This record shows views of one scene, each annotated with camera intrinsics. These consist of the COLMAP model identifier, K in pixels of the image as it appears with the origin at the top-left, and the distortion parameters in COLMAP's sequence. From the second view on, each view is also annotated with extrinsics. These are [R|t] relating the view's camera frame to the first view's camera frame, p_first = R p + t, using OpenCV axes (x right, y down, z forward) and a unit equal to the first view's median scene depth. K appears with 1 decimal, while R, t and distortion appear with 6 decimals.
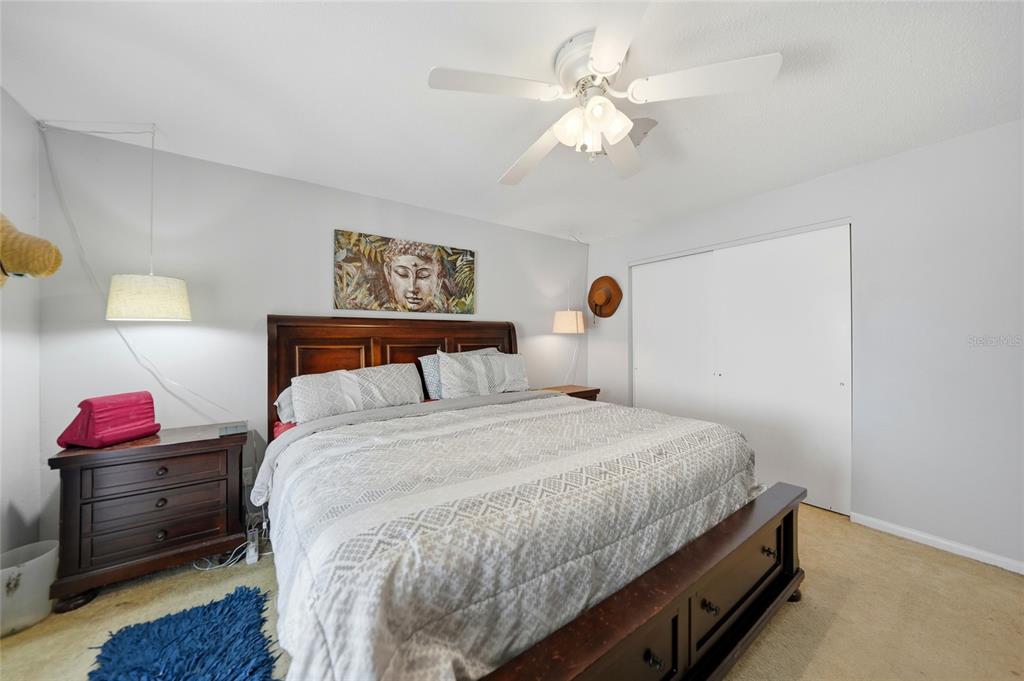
lens RADIAL K [[356.2, 0, 514.1], [0, 356.2, 336.5], [0, 0, 1]] dist [-0.013238, 0.003585]
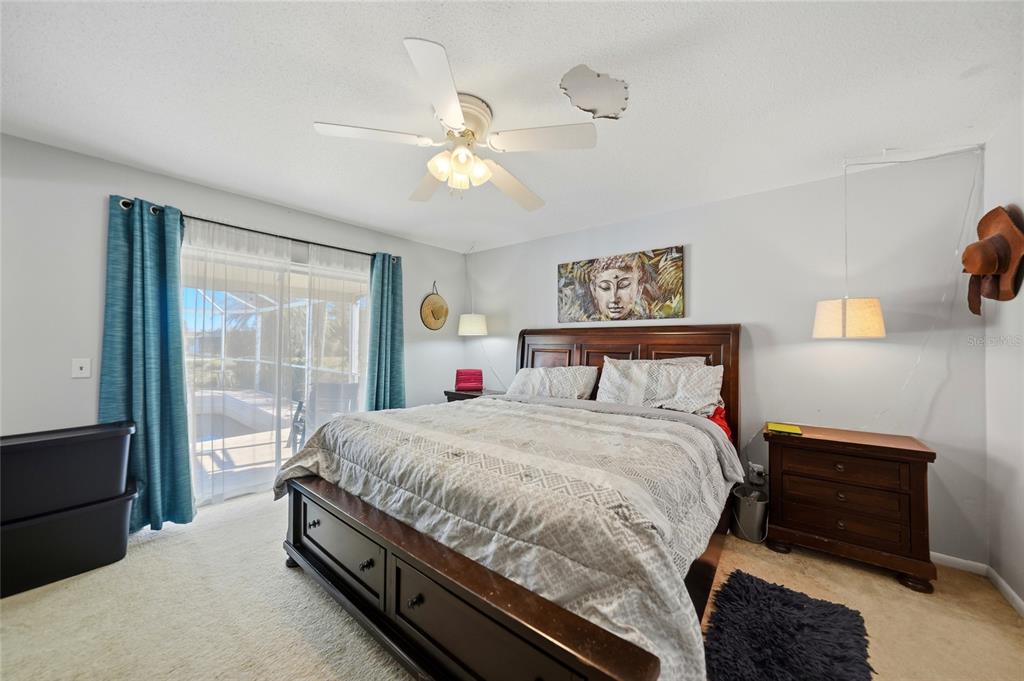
lens RADIAL K [[356.2, 0, 513.9], [0, 356.2, 340.4], [0, 0, 1]] dist [-0.013238, 0.003585]
pose [[0.276646, -0.007041, -0.960946, 0.673595], [-0.004511, 0.999953, -0.008625, 0.002306], [0.960961, 0.006721, 0.276601, 0.403811]]
